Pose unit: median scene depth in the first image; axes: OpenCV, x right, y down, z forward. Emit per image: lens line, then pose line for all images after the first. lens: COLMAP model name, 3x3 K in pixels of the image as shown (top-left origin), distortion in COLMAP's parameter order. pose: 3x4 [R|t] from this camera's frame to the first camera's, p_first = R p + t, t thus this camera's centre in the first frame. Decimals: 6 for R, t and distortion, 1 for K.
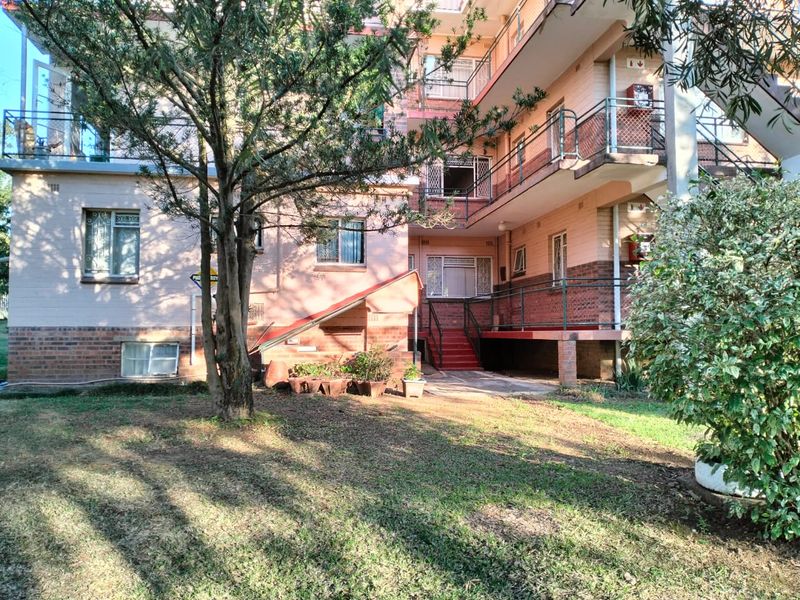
lens RADIAL K [[644.0, 0, 399.4], [0, 644.0, 302.1], [0, 0, 1]] dist [0.048016, -0.093246]
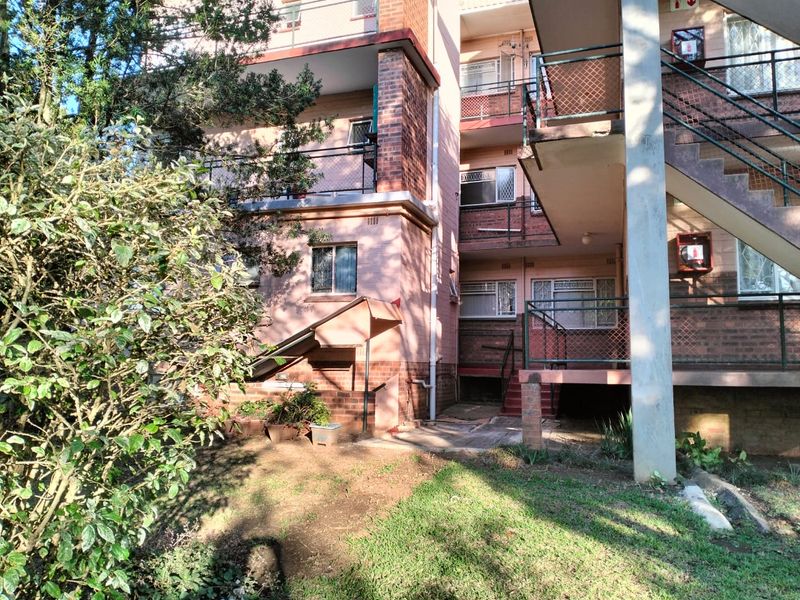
lens RADIAL K [[644.0, 0, 400.0], [0, 644.0, 297.5], [0, 0, 1]] dist [0.048016, -0.093246]
pose [[0.881582, -0.035034, -0.470728, 0.434135], [0.006861, 0.998088, -0.061434, 0.004869], [0.471980, 0.050929, 0.880137, 0.238559]]
